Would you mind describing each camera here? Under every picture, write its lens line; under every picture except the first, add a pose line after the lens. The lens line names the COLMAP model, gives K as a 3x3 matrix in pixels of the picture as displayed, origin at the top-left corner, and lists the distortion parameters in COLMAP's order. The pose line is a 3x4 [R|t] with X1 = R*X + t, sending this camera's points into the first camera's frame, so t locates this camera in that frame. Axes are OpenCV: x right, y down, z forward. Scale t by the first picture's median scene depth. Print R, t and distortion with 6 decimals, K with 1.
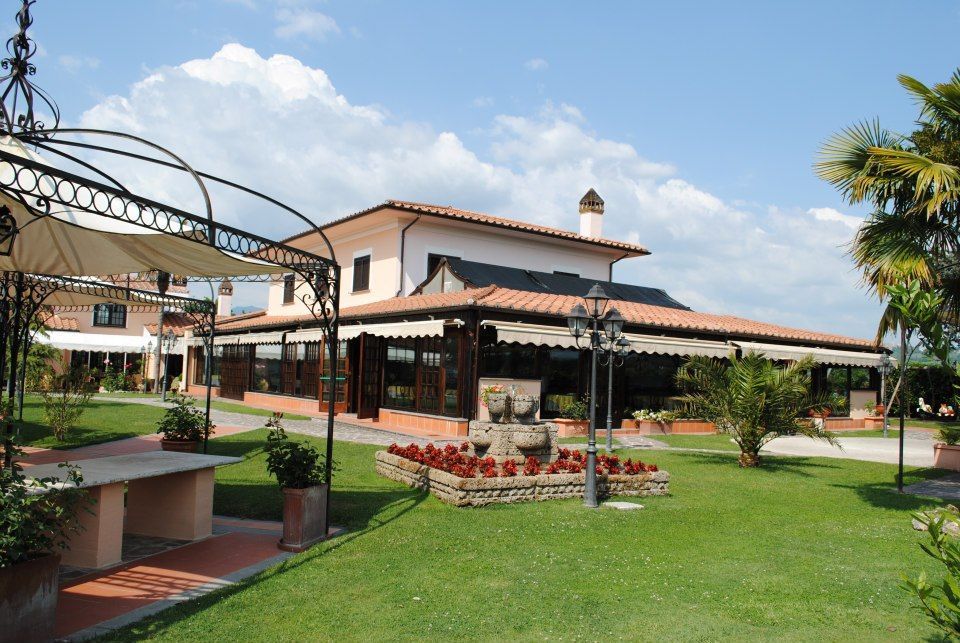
lens RADIAL K [[776.1, 0, 475.9], [0, 776.1, 323.9], [0, 0, 1]] dist [-0.078196, 0.006167]
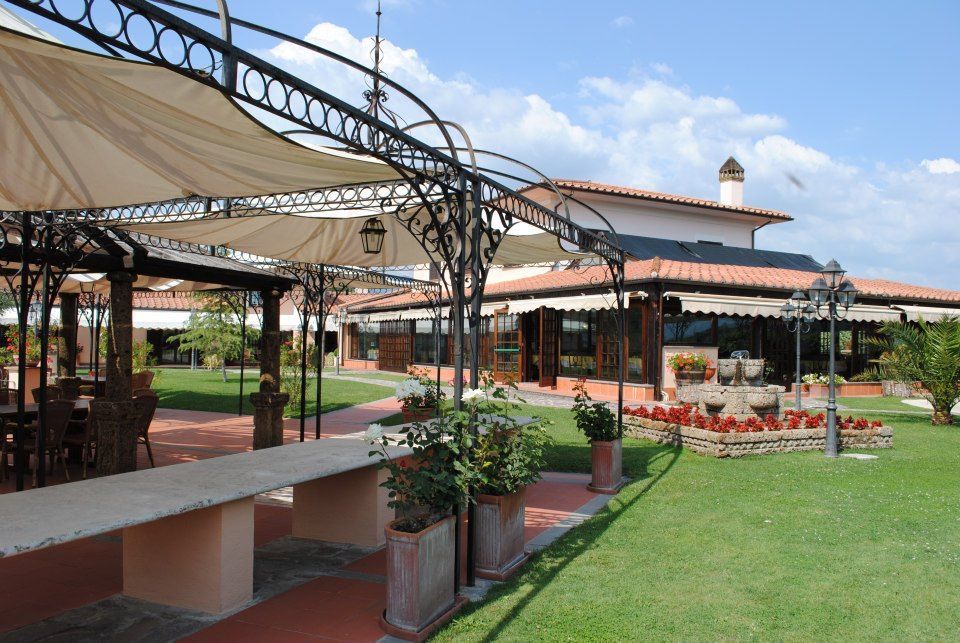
lens RADIAL K [[776.1, 0, 475.9], [0, 776.1, 323.9], [0, 0, 1]] dist [-0.078196, 0.006167]
pose [[0.991176, -0.024391, -0.130289, -0.111685], [0.029326, 0.998918, 0.036093, -0.006839], [0.129268, -0.039595, 0.990819, -0.083206]]
